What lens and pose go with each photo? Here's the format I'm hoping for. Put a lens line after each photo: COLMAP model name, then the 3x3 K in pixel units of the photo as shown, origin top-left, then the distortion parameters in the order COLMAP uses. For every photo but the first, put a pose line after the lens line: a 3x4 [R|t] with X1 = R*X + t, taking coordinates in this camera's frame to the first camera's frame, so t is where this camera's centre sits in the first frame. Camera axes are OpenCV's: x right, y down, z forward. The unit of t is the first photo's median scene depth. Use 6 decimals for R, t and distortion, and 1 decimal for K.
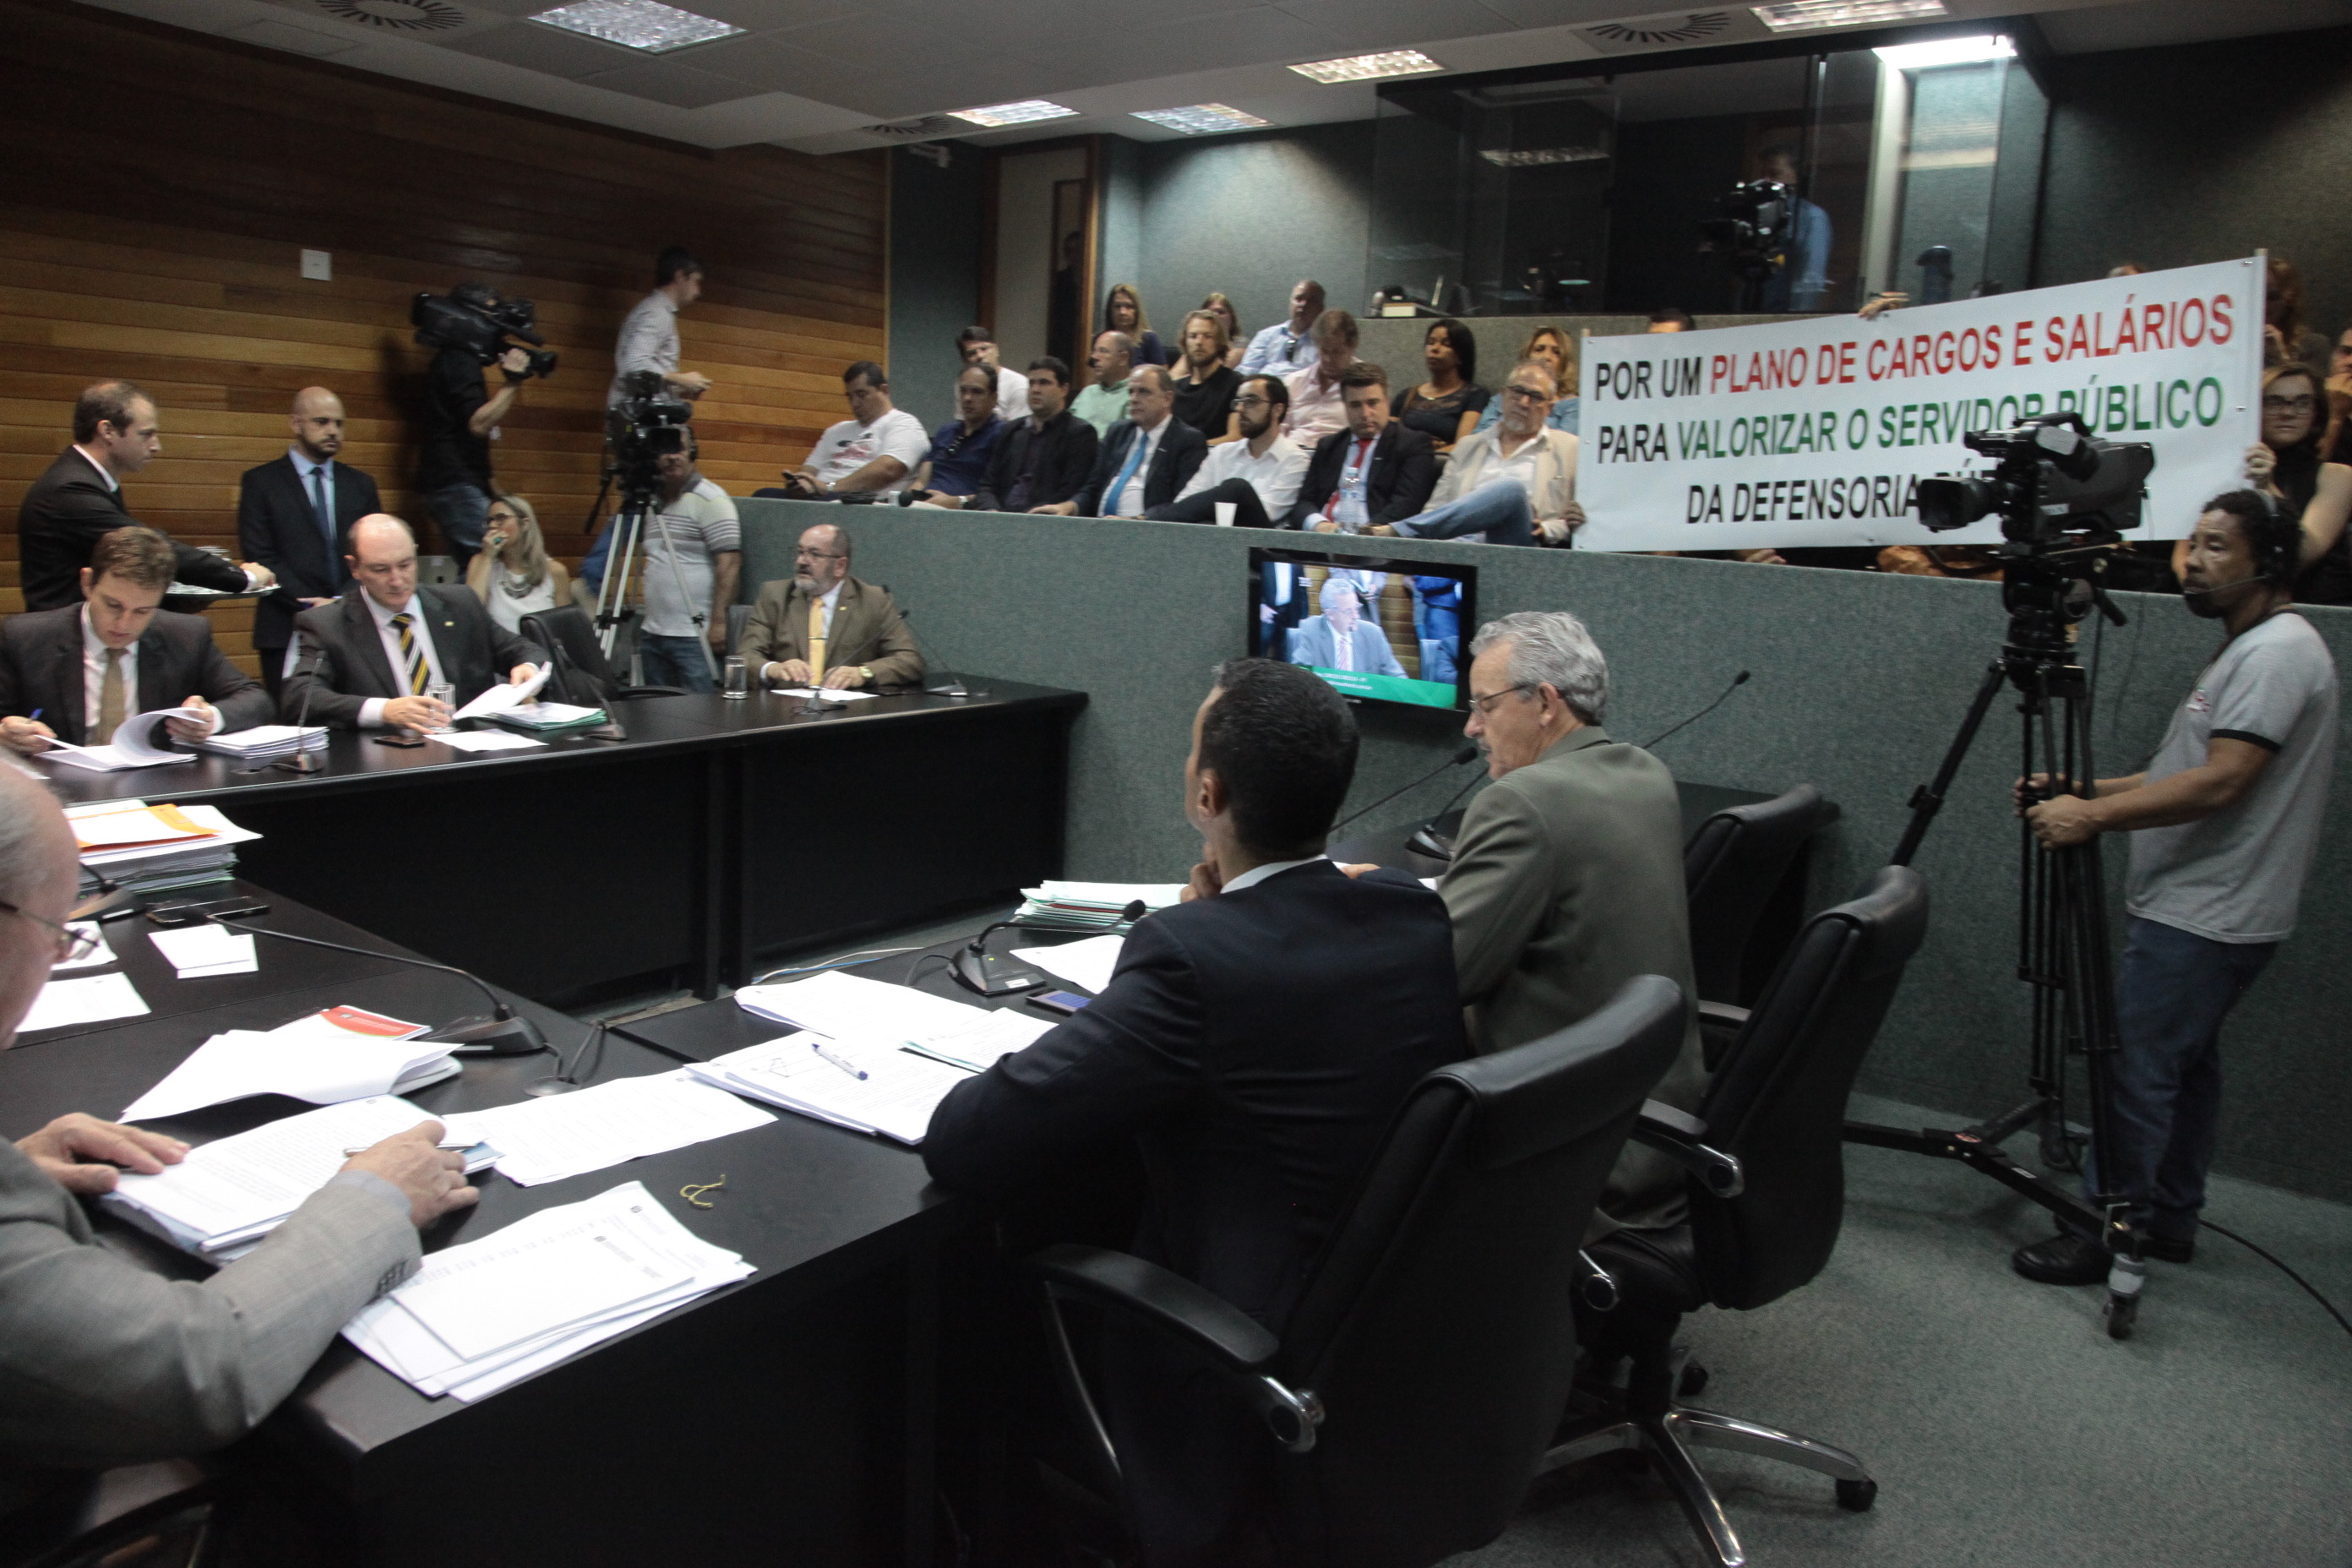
lens RADIAL K [[1593.3, 0, 1169.3], [0, 1593.3, 784.9], [0, 0, 1]] dist [-0.105208, 0.048028]
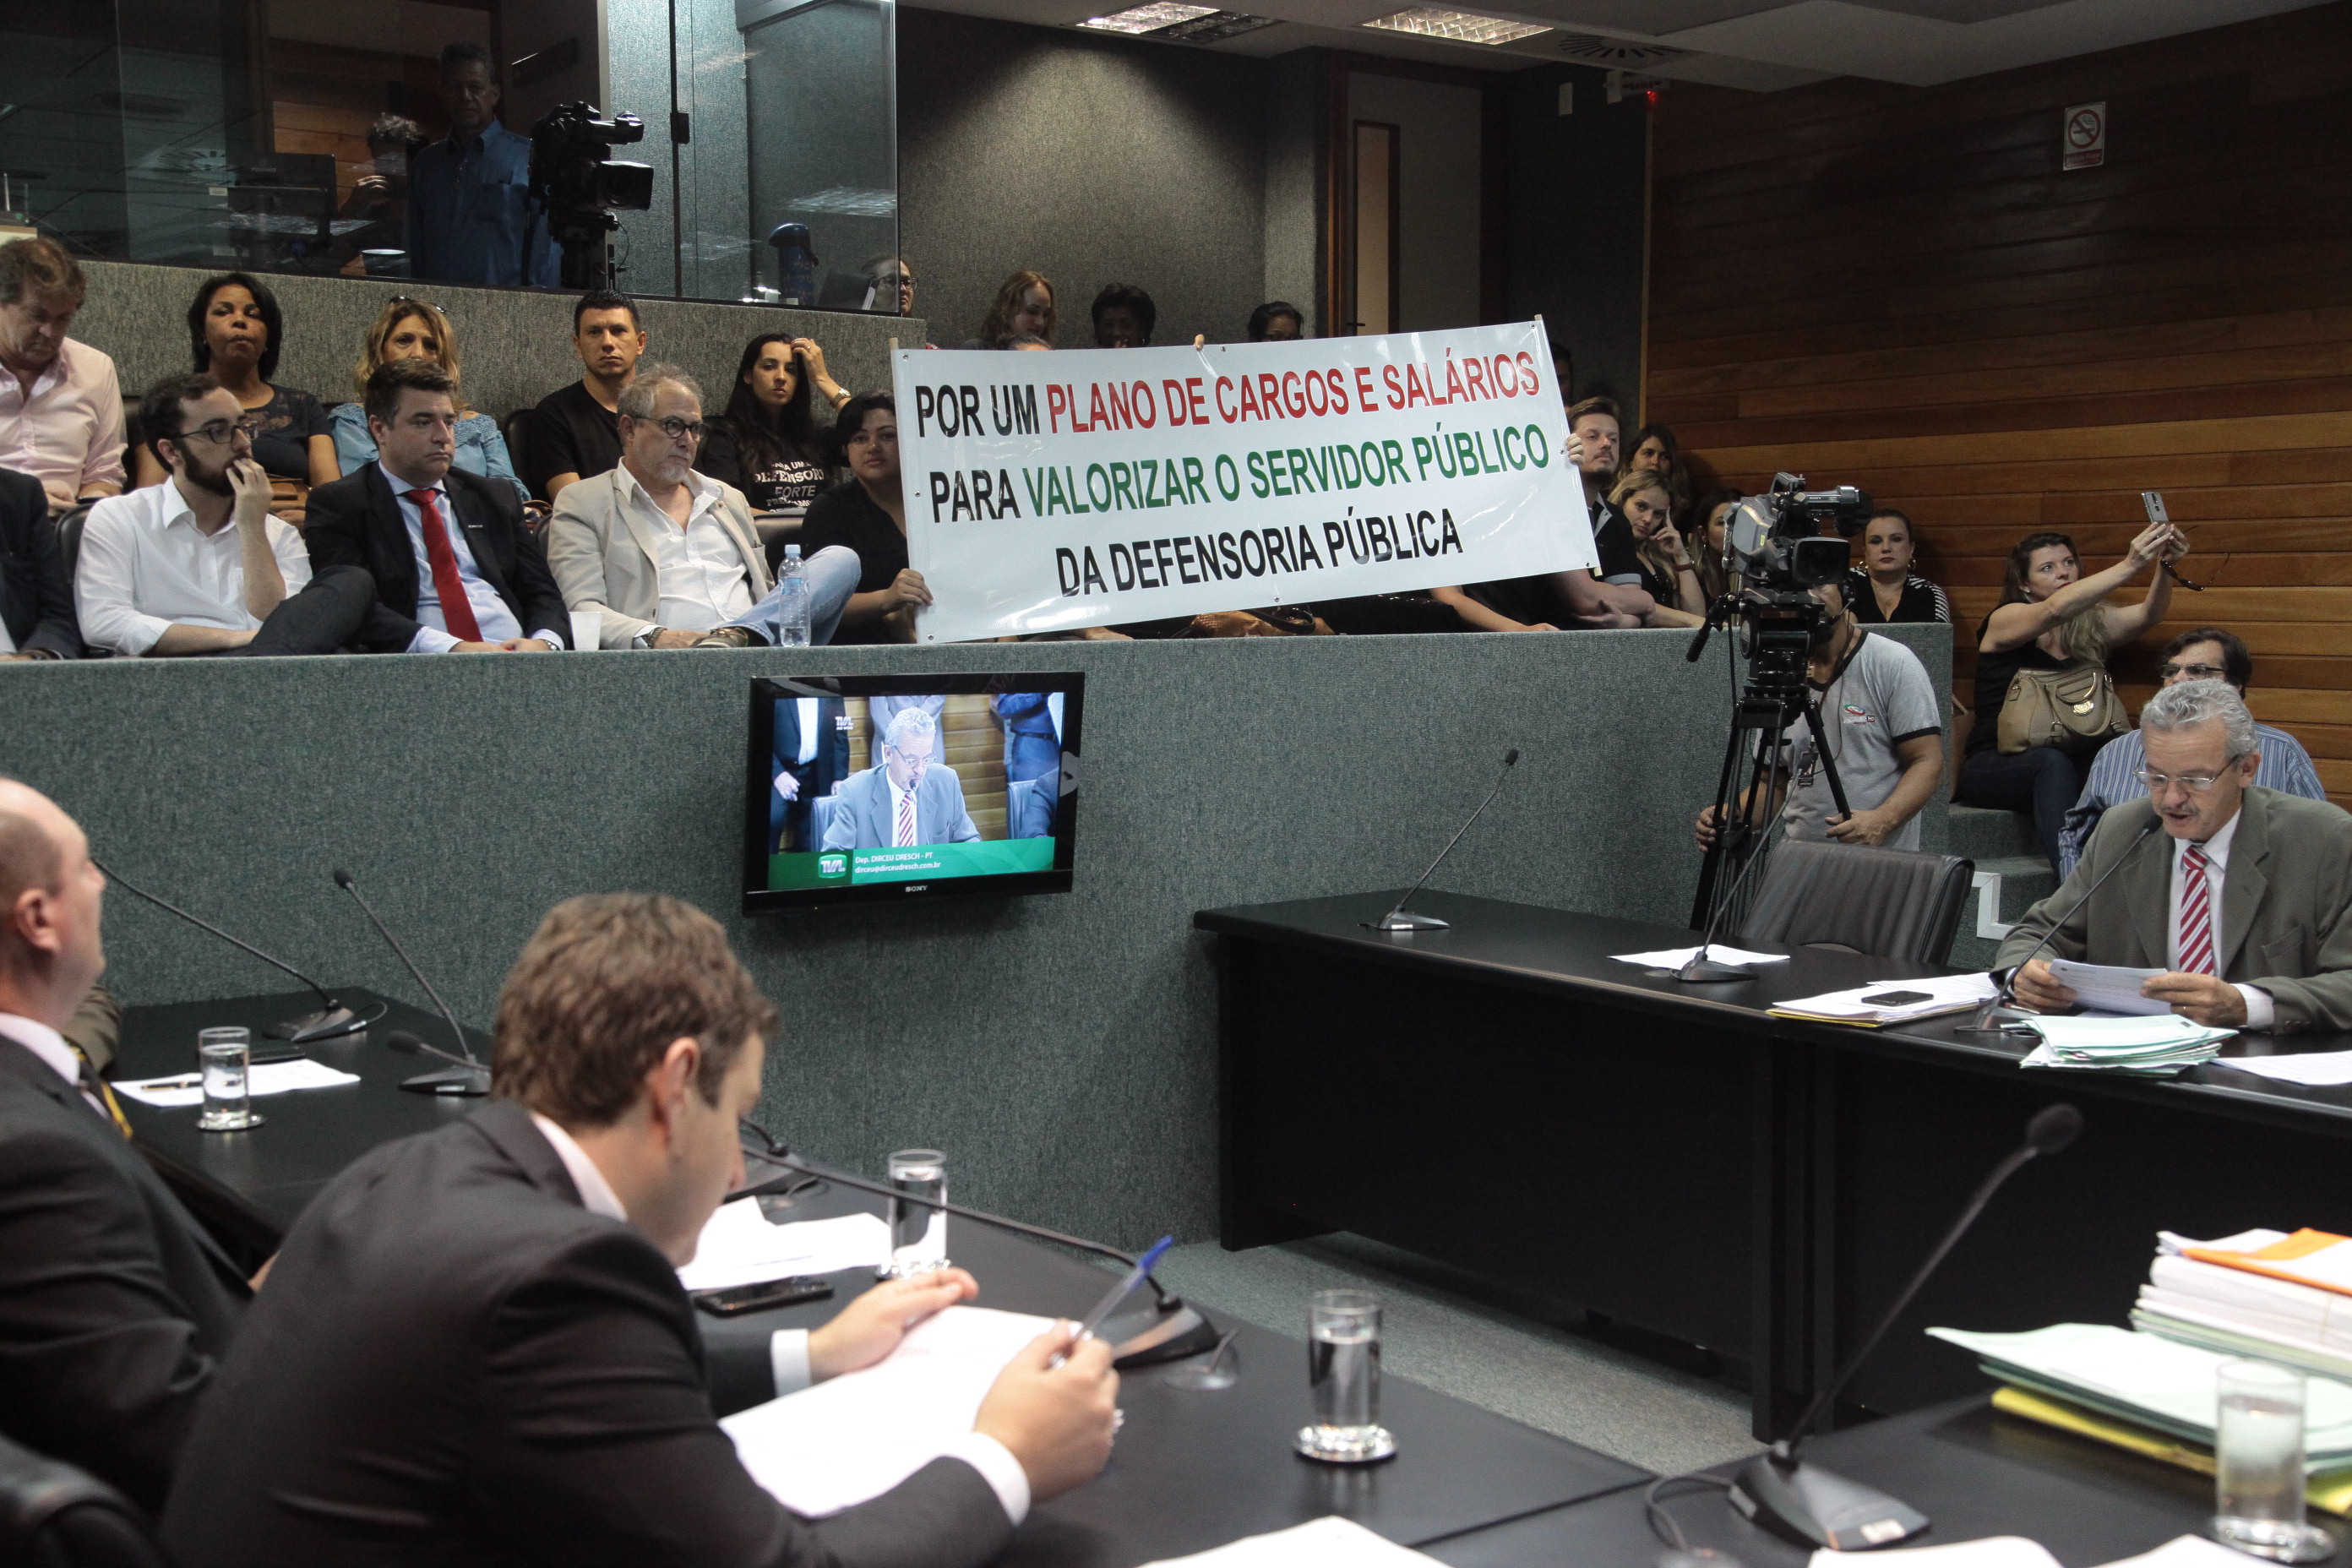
lens RADIAL K [[2529.5, 0, 1179.0], [0, 2529.5, 790.1], [0, 0, 1]] dist [0.063990, 0.000000]
pose [[0.311886, -0.128361, 0.941409, -0.861626], [0.189788, 0.979280, 0.070648, -0.149551], [-0.930971, 0.156634, 0.329785, 0.538214]]
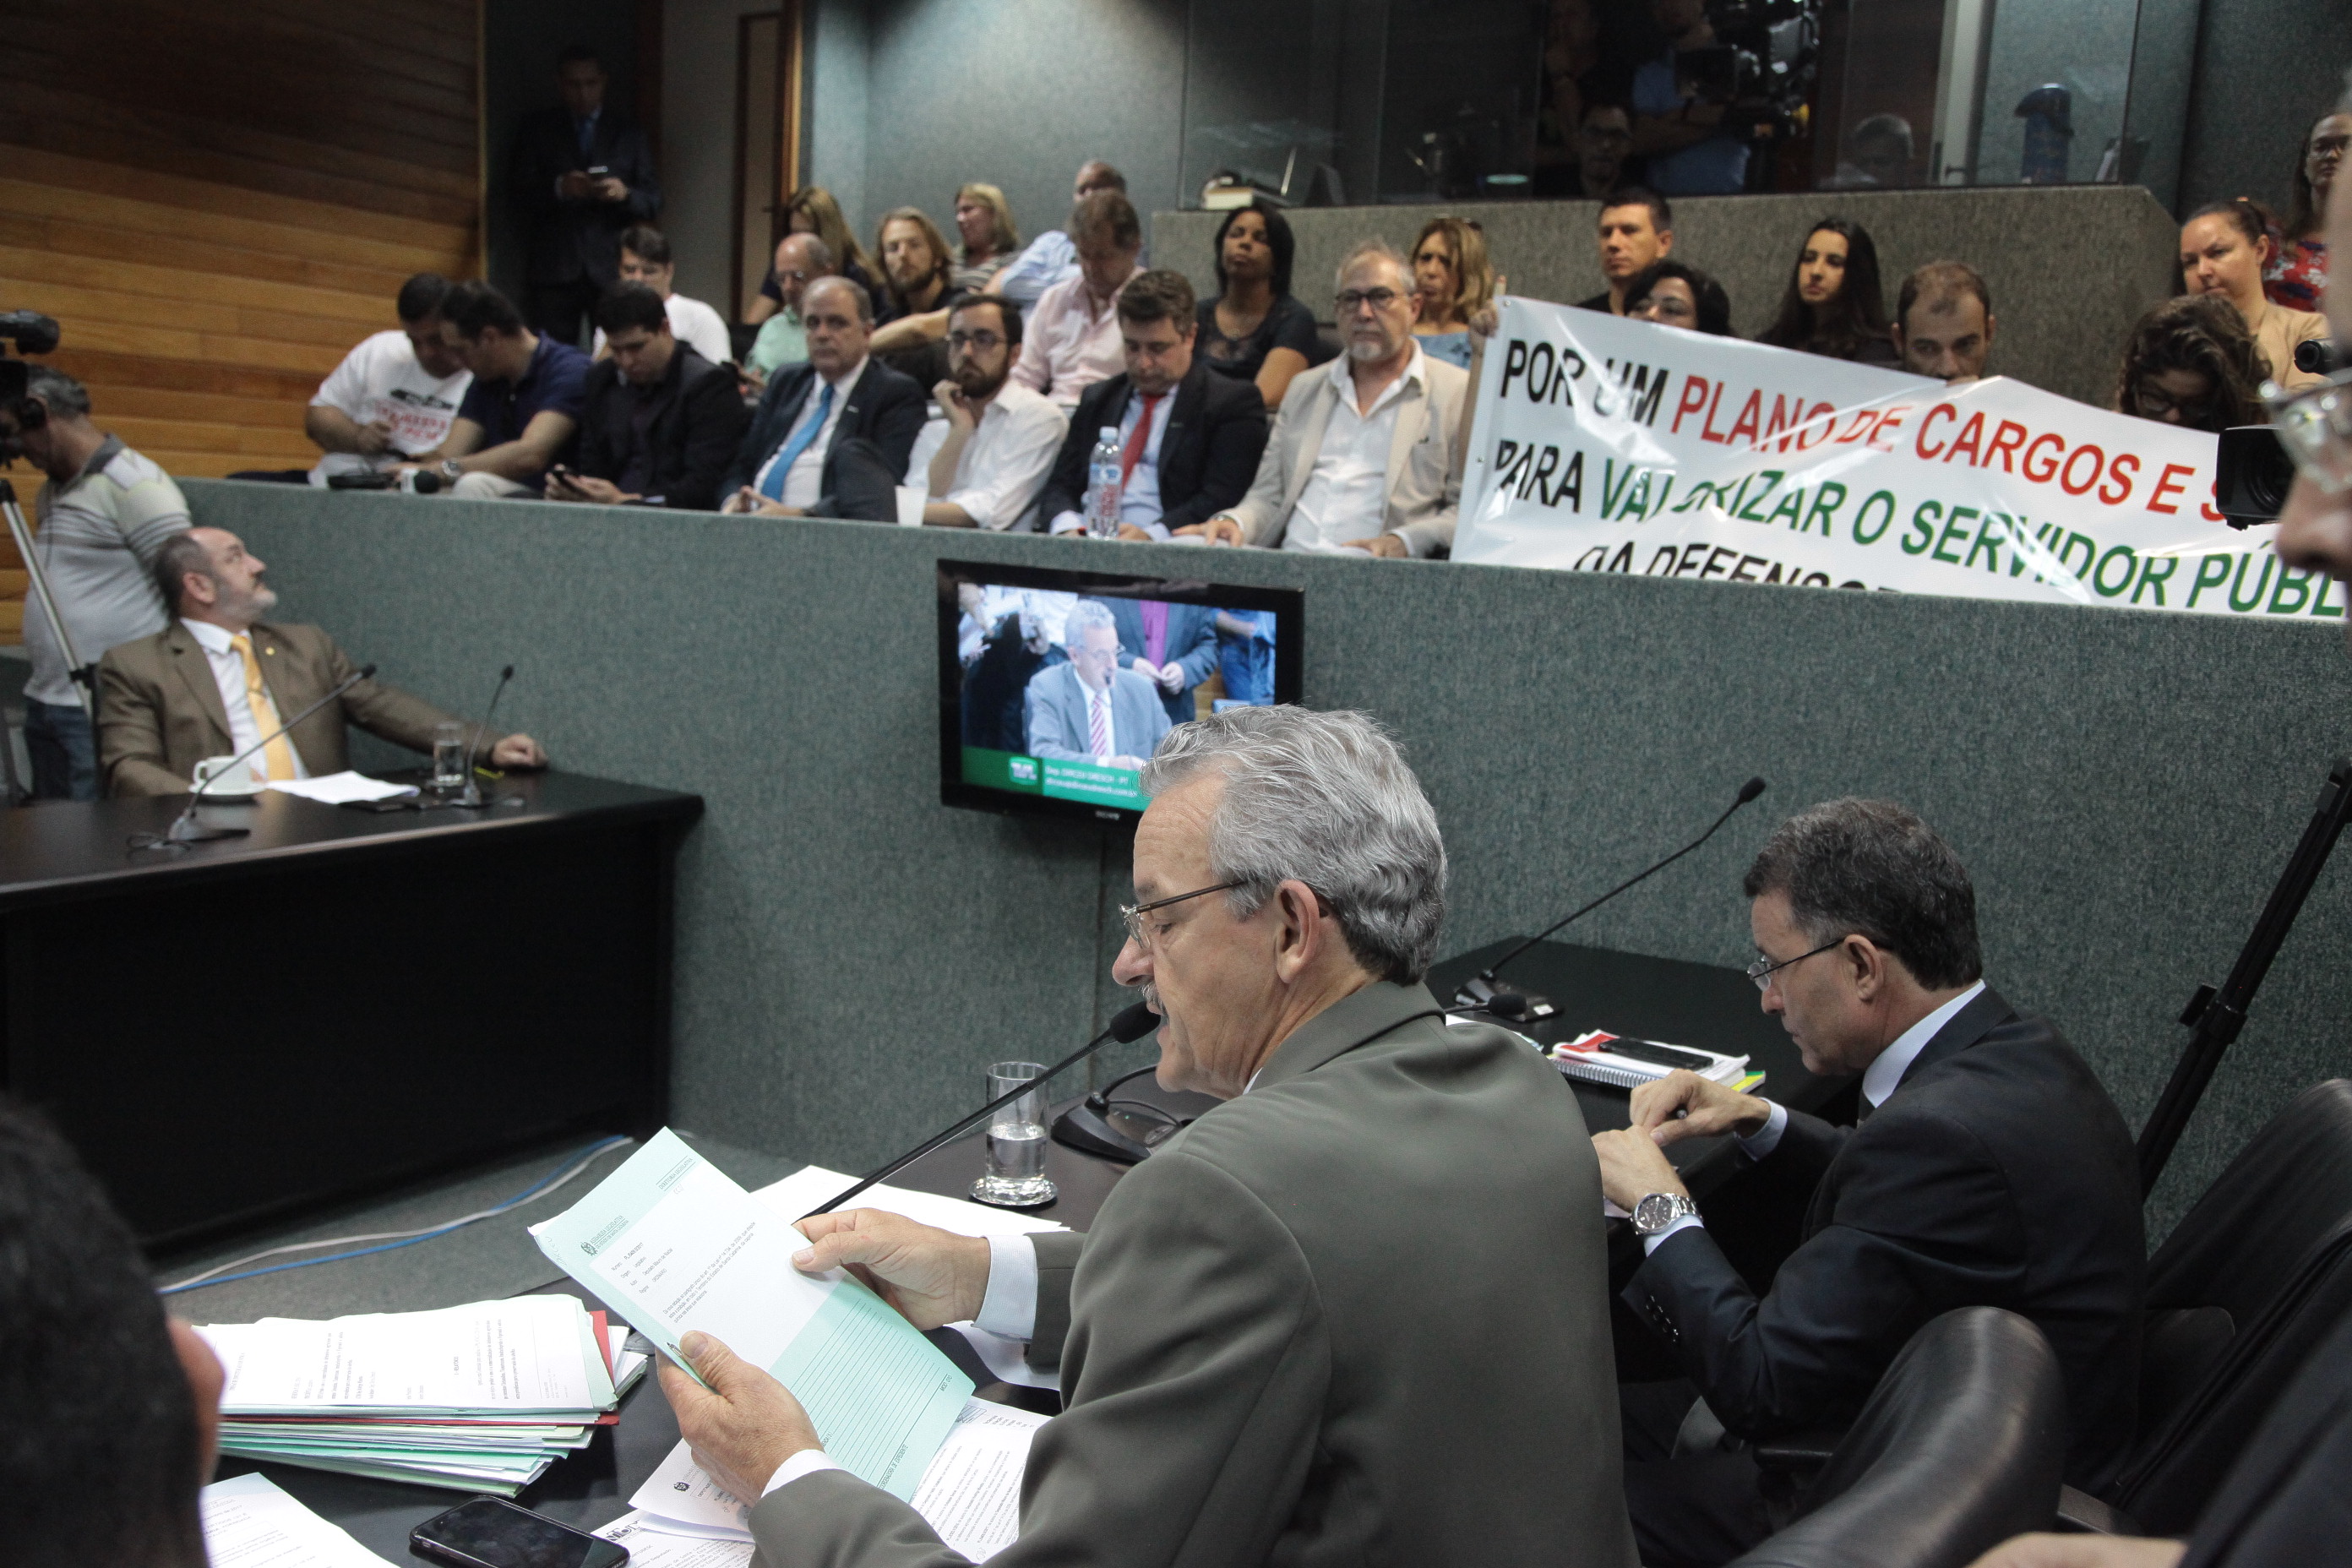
lens RADIAL K [[2053.3, 0, 1169.2], [0, 2053.3, 797.8], [0, 0, 1]] dist [-0.012265, 0.008083]
pose [[0.997236, -0.007976, 0.073875, 0.081524], [0.010366, 0.999434, -0.032015, -0.034541], [-0.073577, 0.032692, 0.996754, 0.225544]]
